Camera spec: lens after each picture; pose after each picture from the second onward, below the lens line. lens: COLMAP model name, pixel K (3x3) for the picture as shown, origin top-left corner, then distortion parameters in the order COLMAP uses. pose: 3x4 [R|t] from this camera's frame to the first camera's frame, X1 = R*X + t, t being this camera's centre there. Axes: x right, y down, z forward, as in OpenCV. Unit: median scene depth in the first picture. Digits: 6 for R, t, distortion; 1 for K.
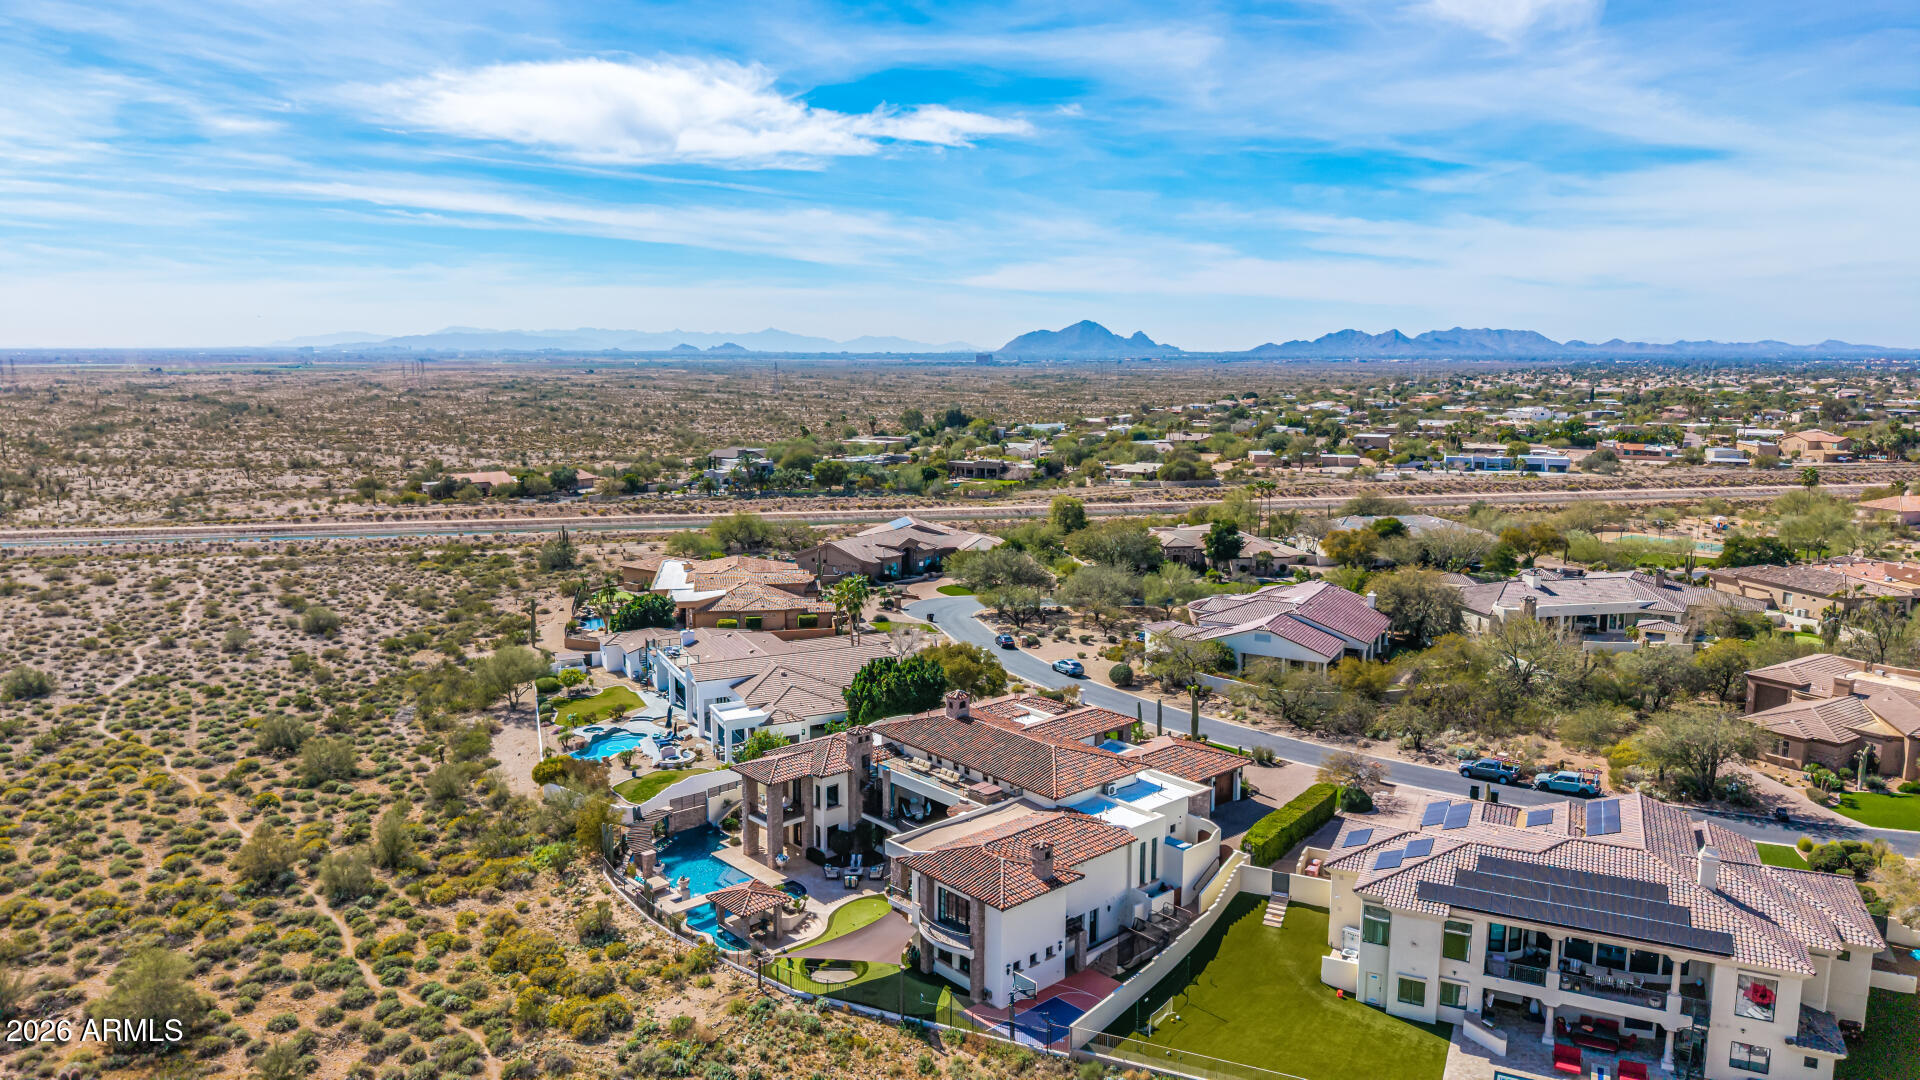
lens RADIAL K [[1291.5, 0, 960.0], [0, 1291.5, 540.0], [0, 0, 1]] dist [0.015814, -0.001963]
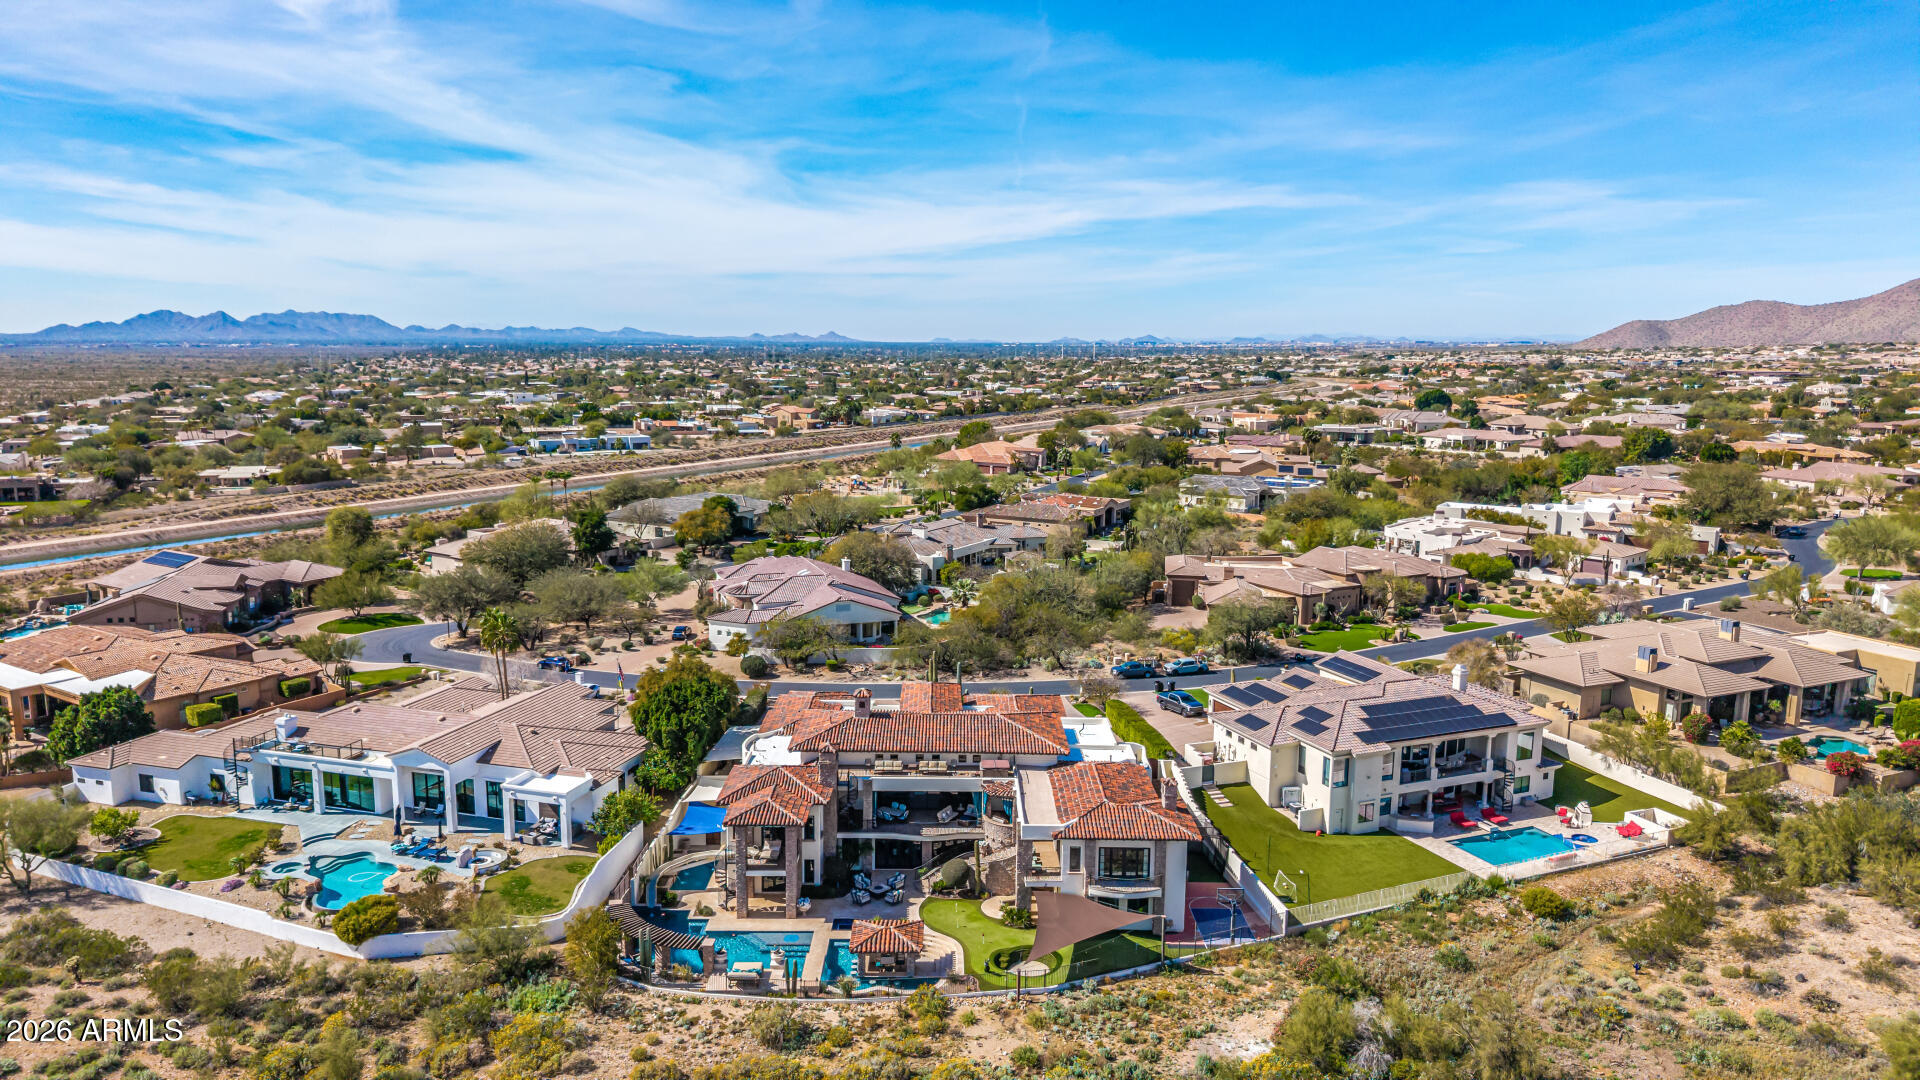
lens RADIAL K [[1293.5, 0, 957.2], [0, 1293.5, 510.6], [0, 0, 1]] dist [0.050792, -0.049387]
pose [[0.669319, -0.098674, 0.736394, -0.698845], [0.107006, 0.993611, 0.035881, -0.048178], [-0.735229, 0.054782, 0.675601, 0.282417]]
